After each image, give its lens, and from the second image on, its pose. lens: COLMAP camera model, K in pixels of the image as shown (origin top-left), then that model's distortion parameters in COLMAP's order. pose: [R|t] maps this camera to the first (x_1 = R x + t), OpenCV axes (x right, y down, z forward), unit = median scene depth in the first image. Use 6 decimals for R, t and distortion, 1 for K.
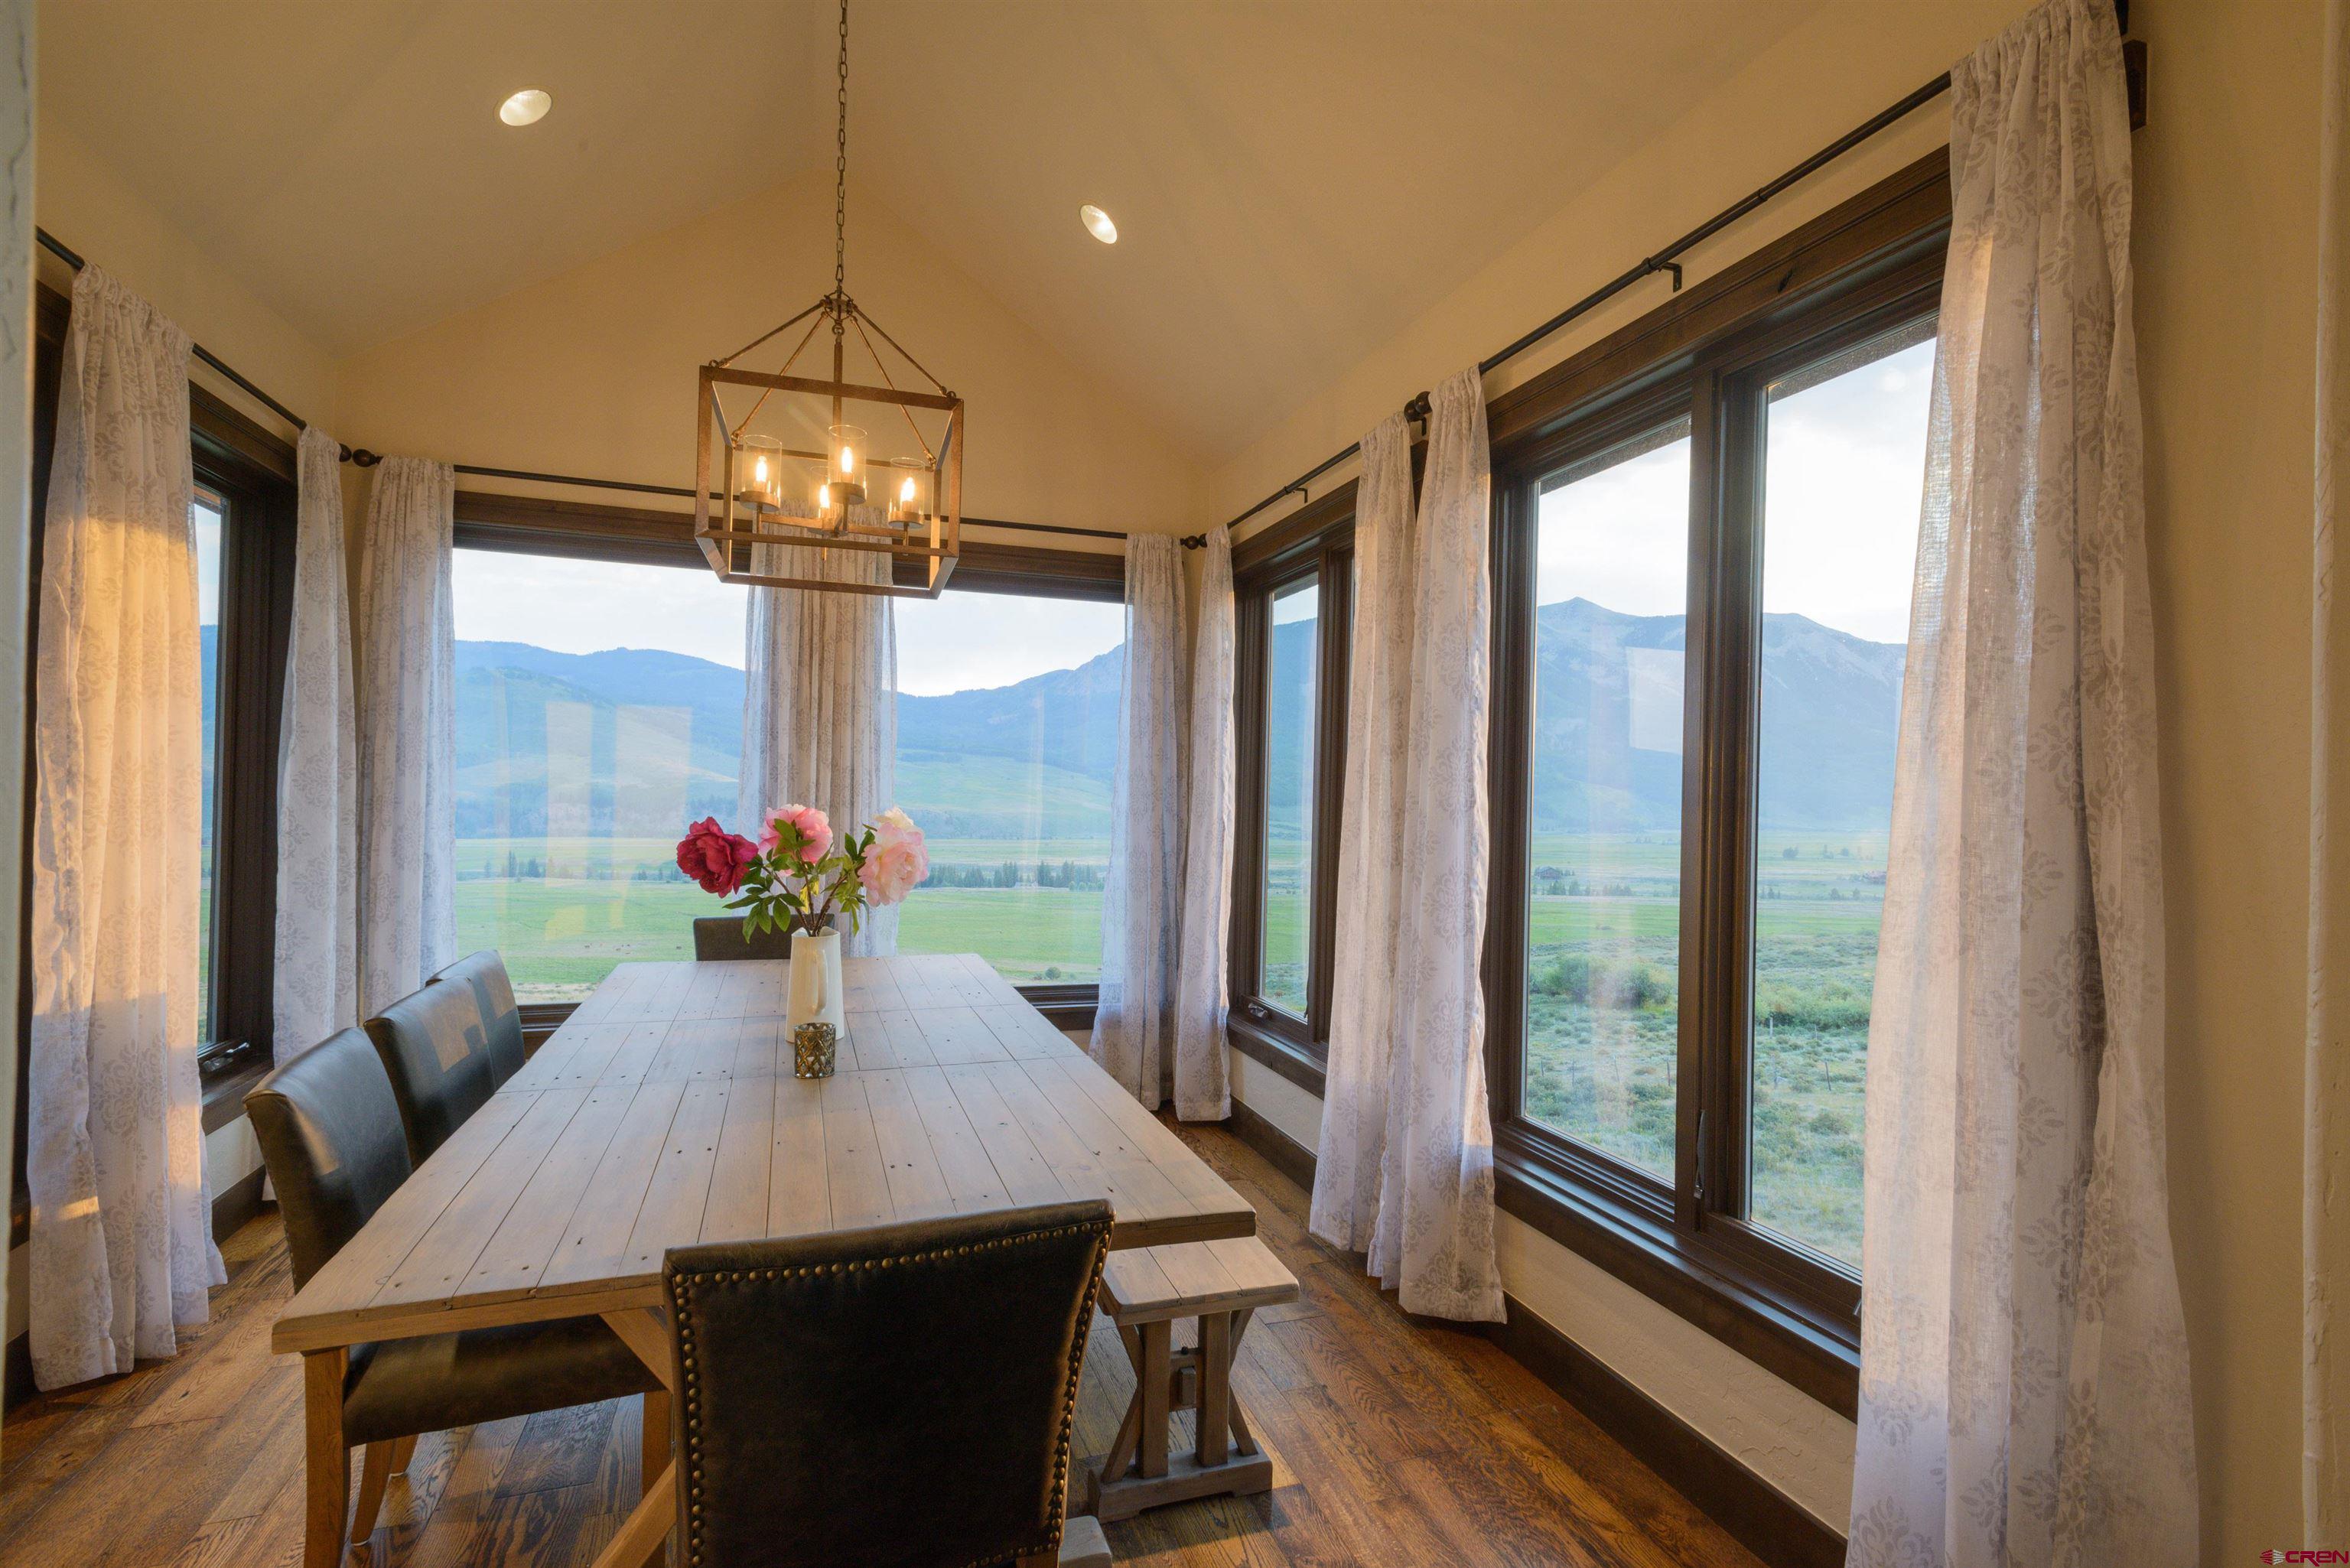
lens RADIAL K [[1090.6, 0, 1195.3], [0, 1090.6, 795.5], [0, 0, 1]] dist [0.005744, -0.002159]
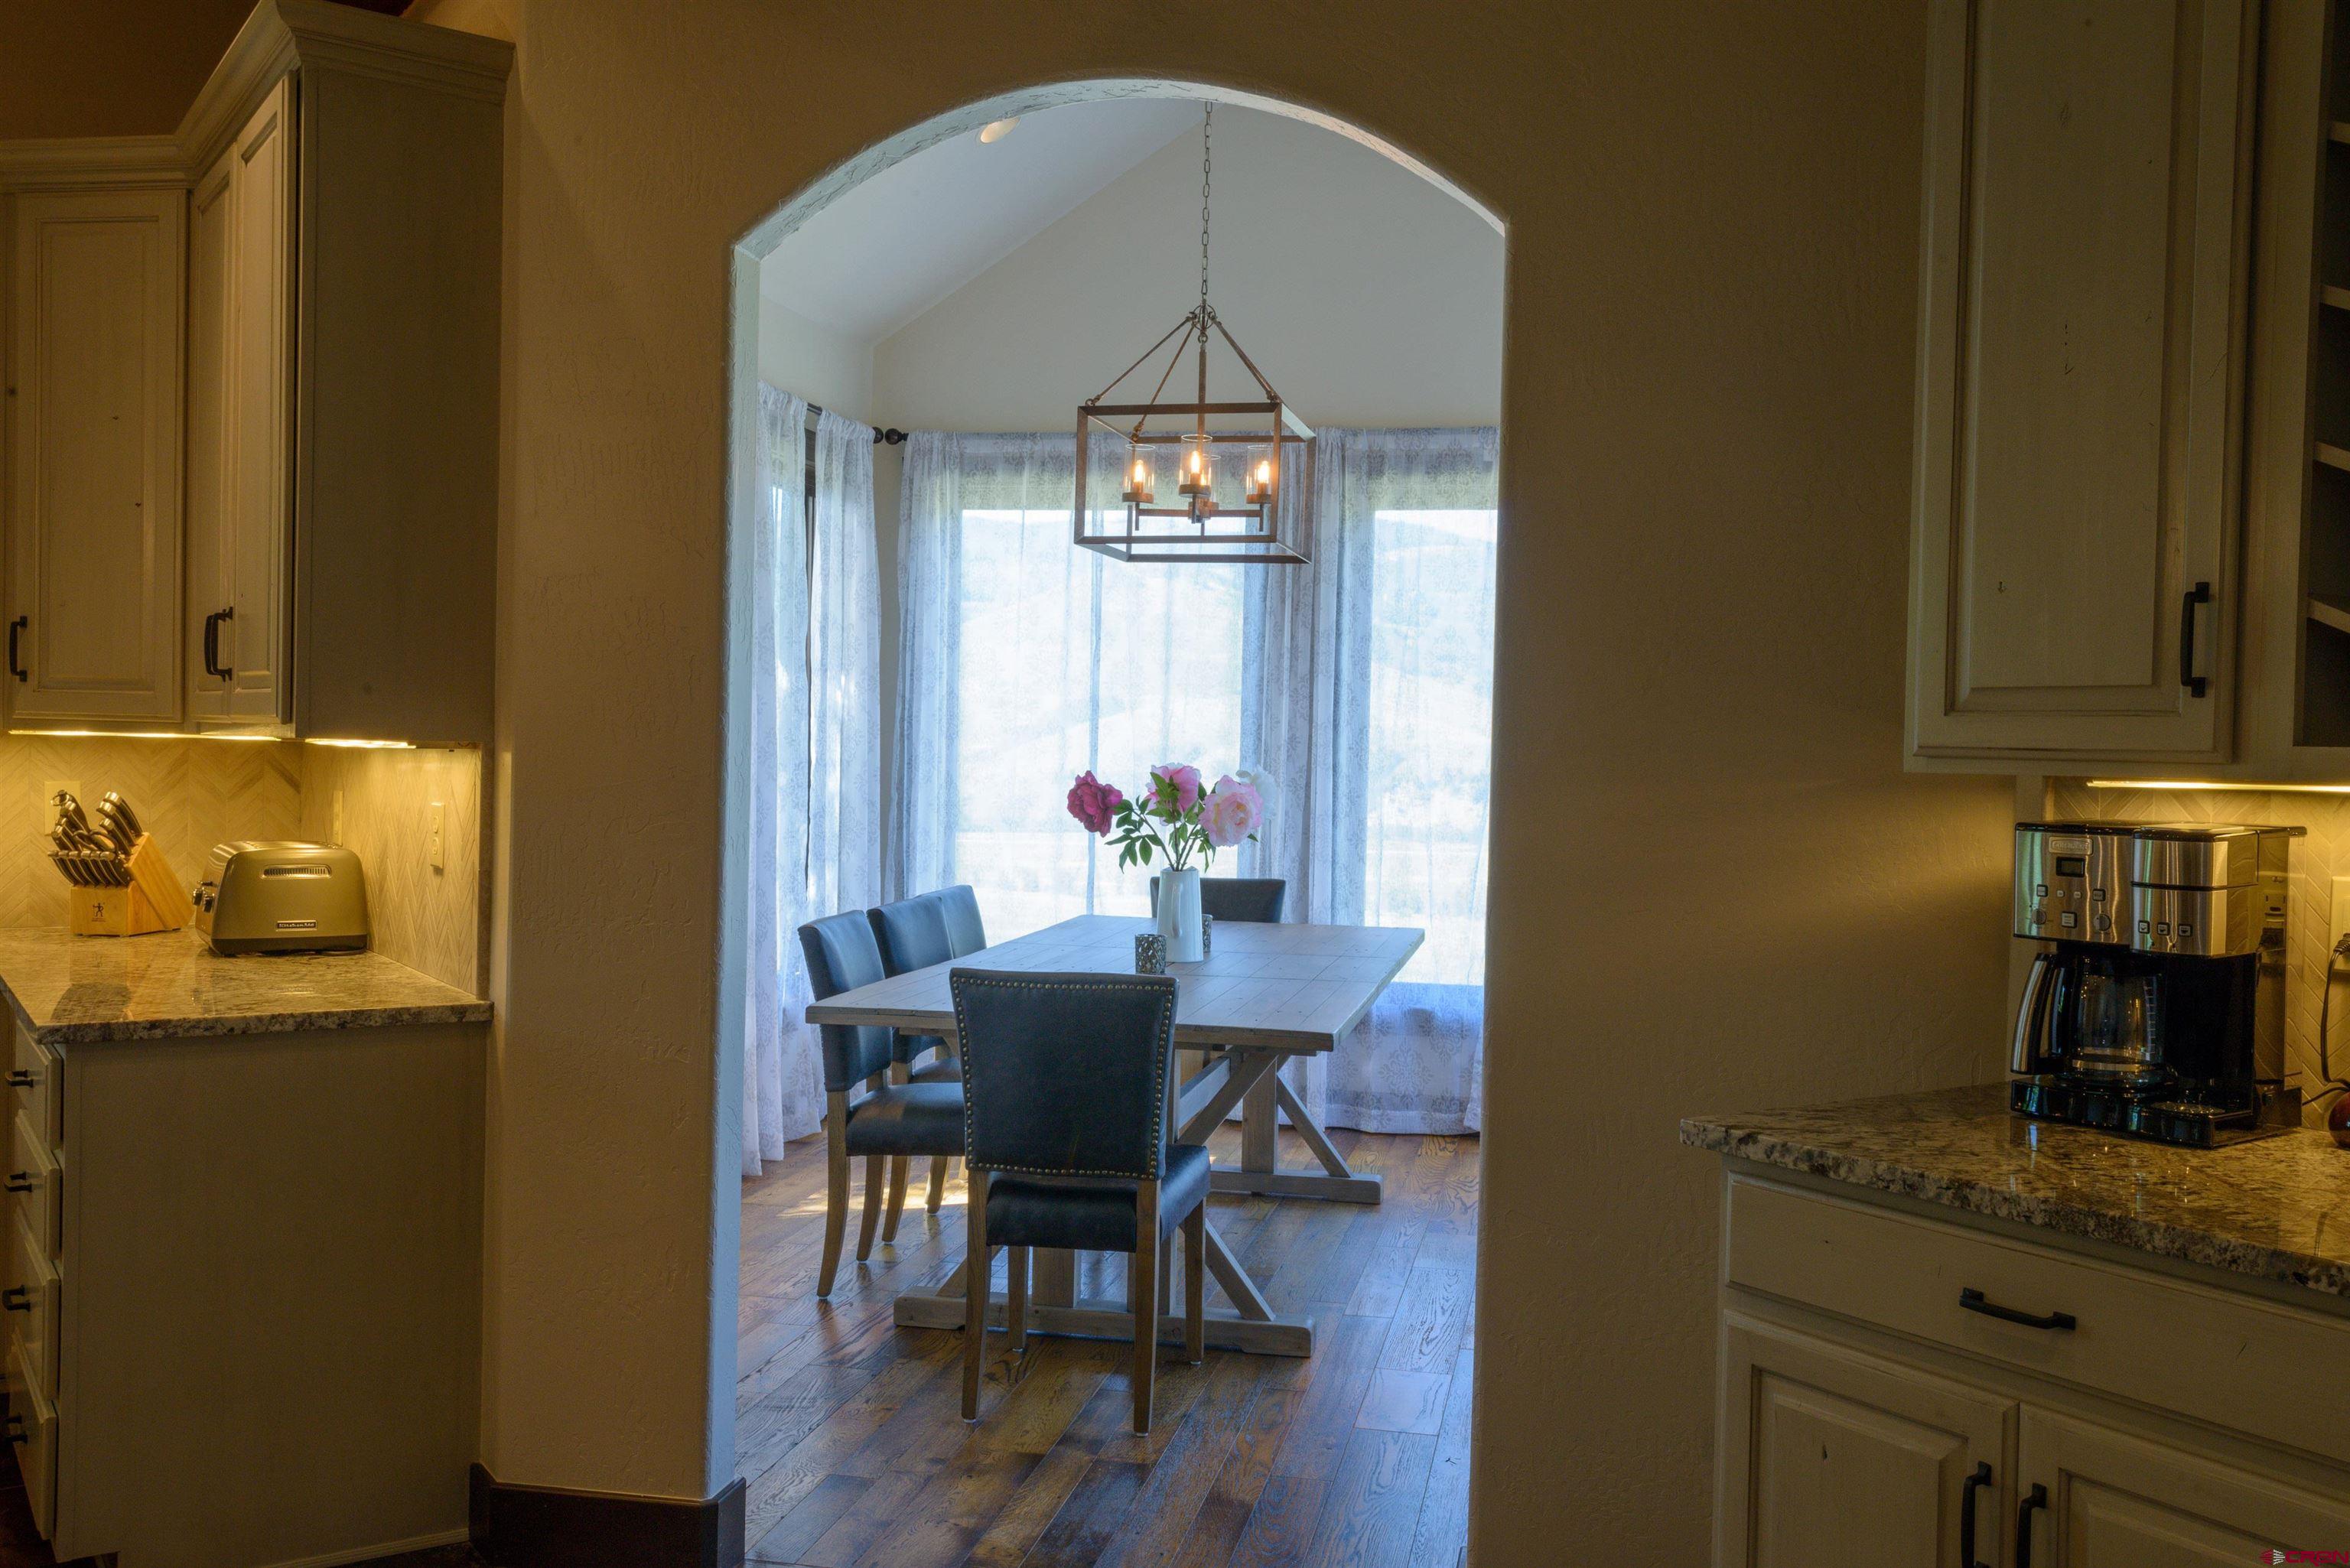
lens RADIAL K [[2081.1, 0, 1196.6], [0, 2081.1, 793.6], [0, 0, 1]] dist [0.000887, 0.019367]
pose [[0.859281, 0.008445, -0.511434, 0.823715], [-0.001753, 0.999906, 0.013565, 0.015395], [0.511501, -0.010759, 0.859216, -0.914961]]
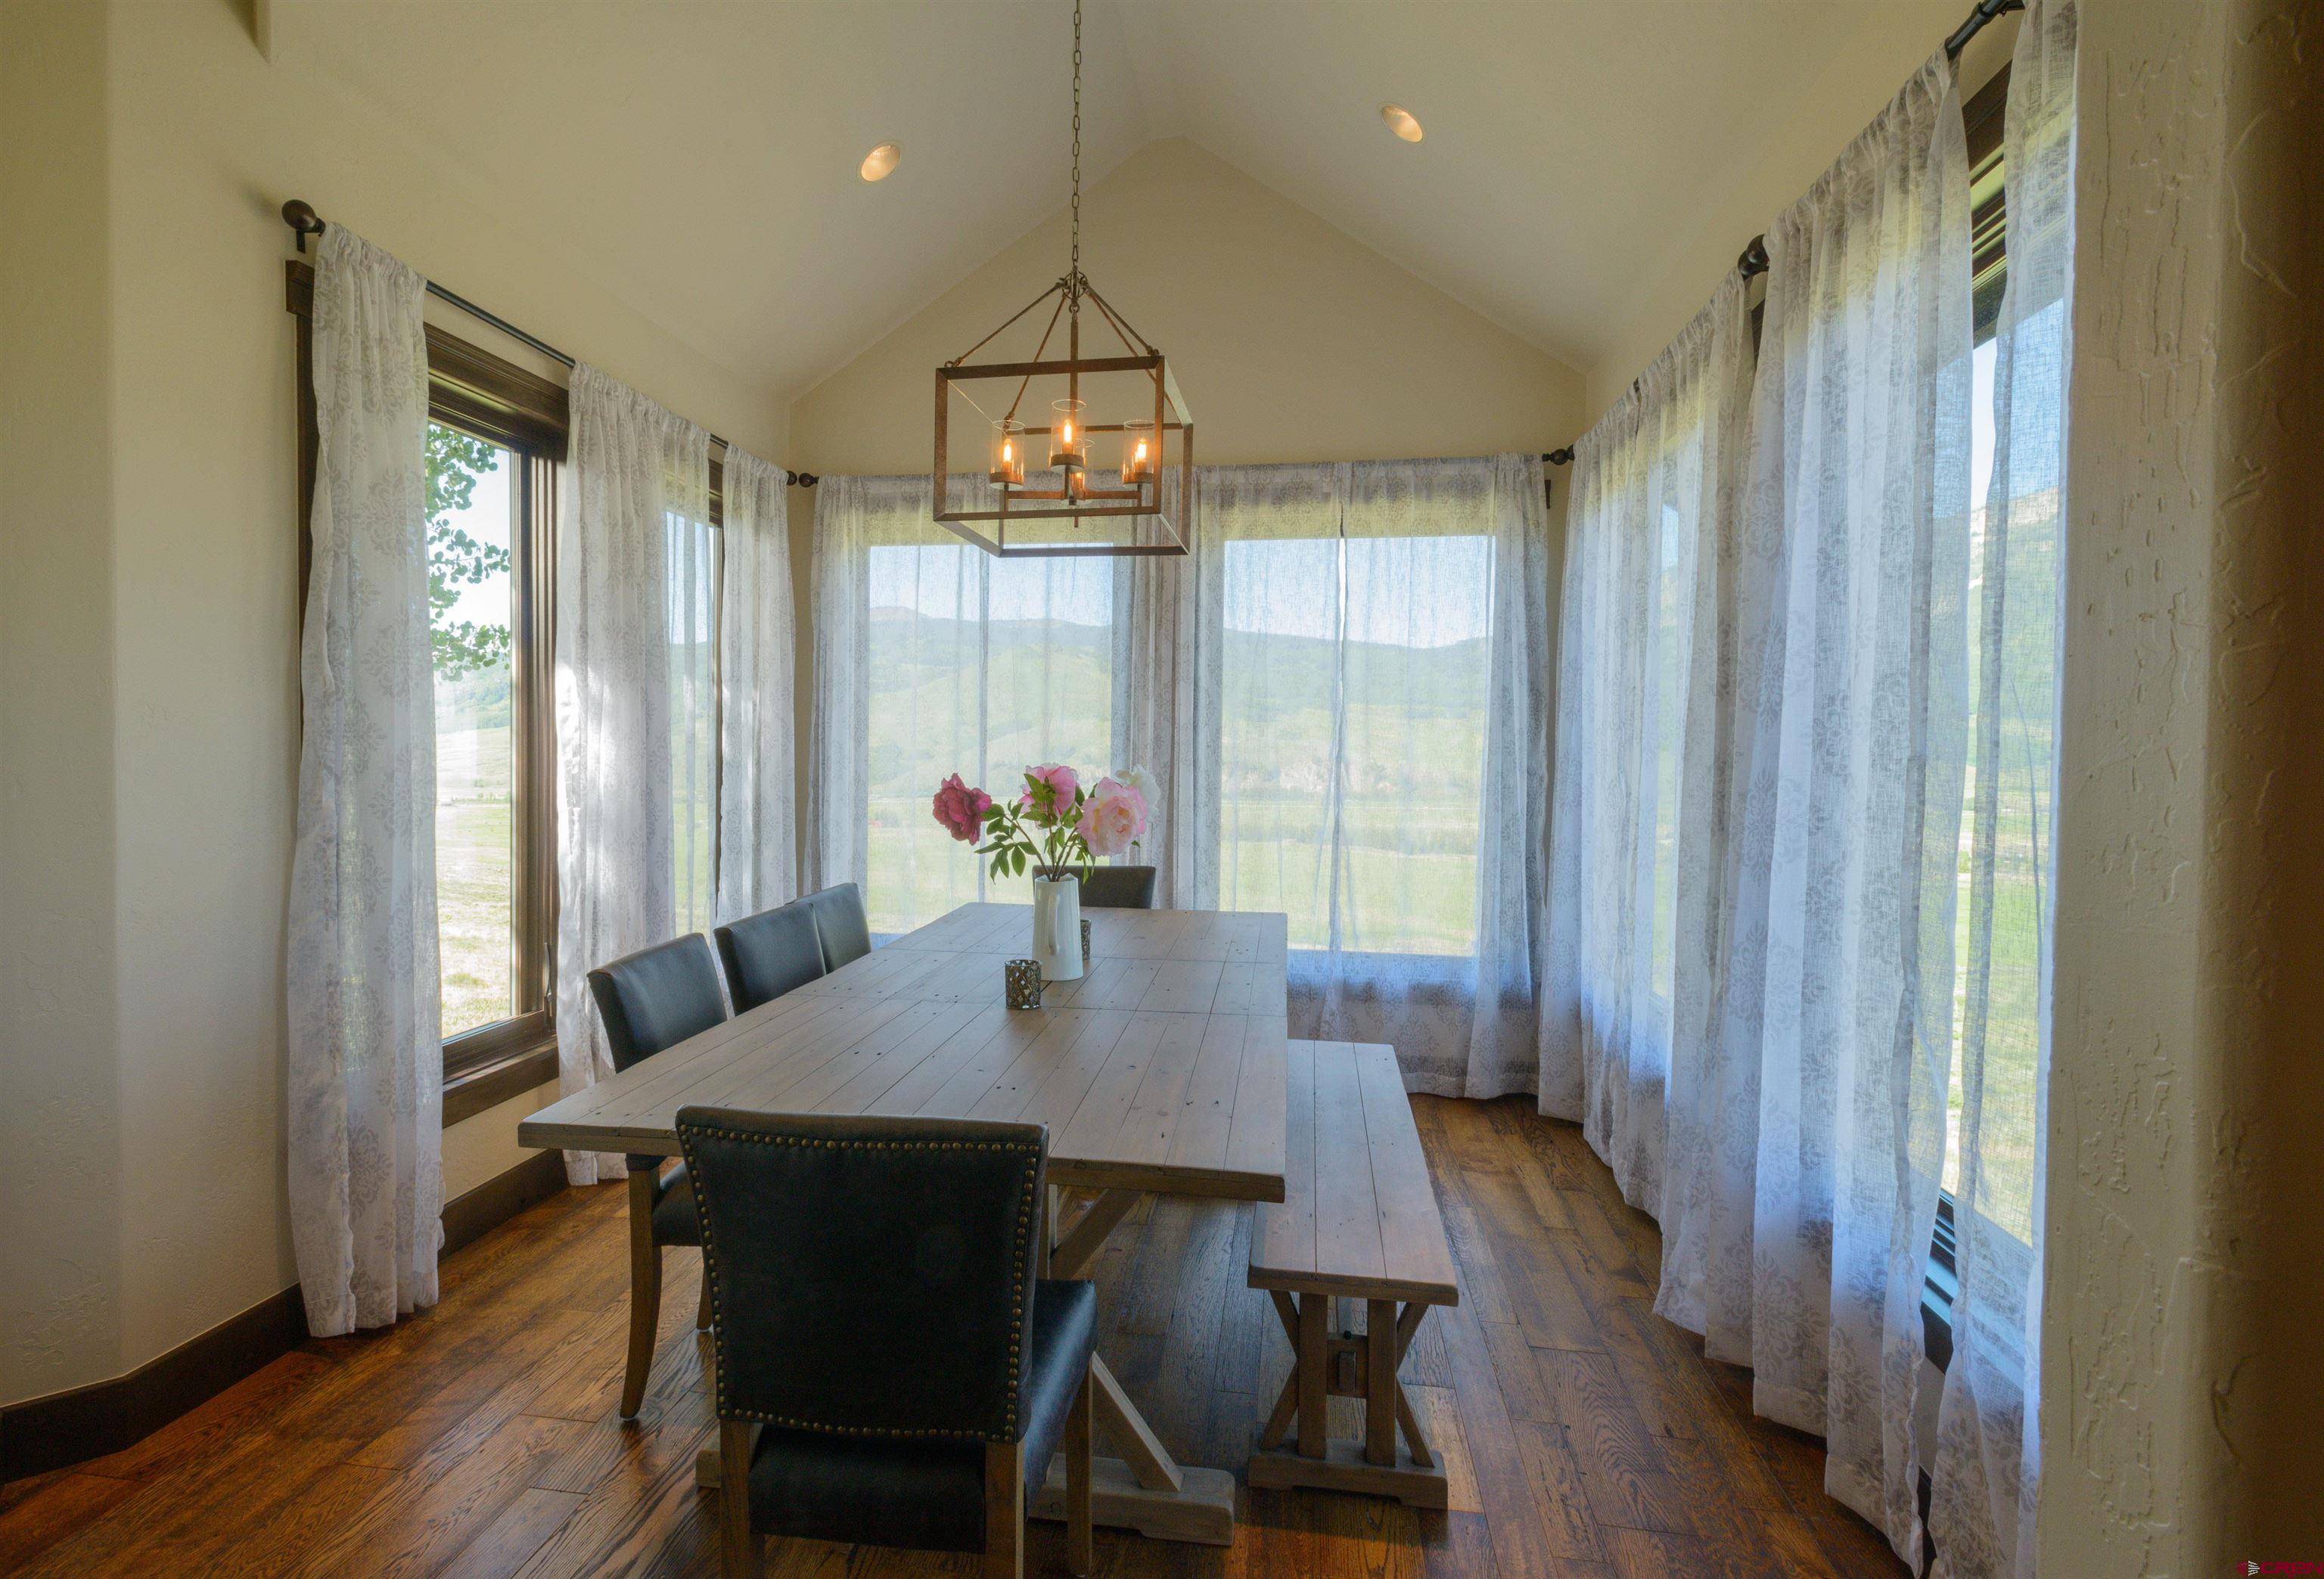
lens RADIAL K [[1164.3, 0, 1116.8], [0, 1164.3, 776.7], [0, 0, 1]] dist [-0.001875, -0.000549]
pose [[0.877938, -0.000419, -0.478774, 0.261455], [0.009296, 0.999826, 0.016171, 0.007530], [0.478684, -0.018648, 0.877789, 0.029136]]
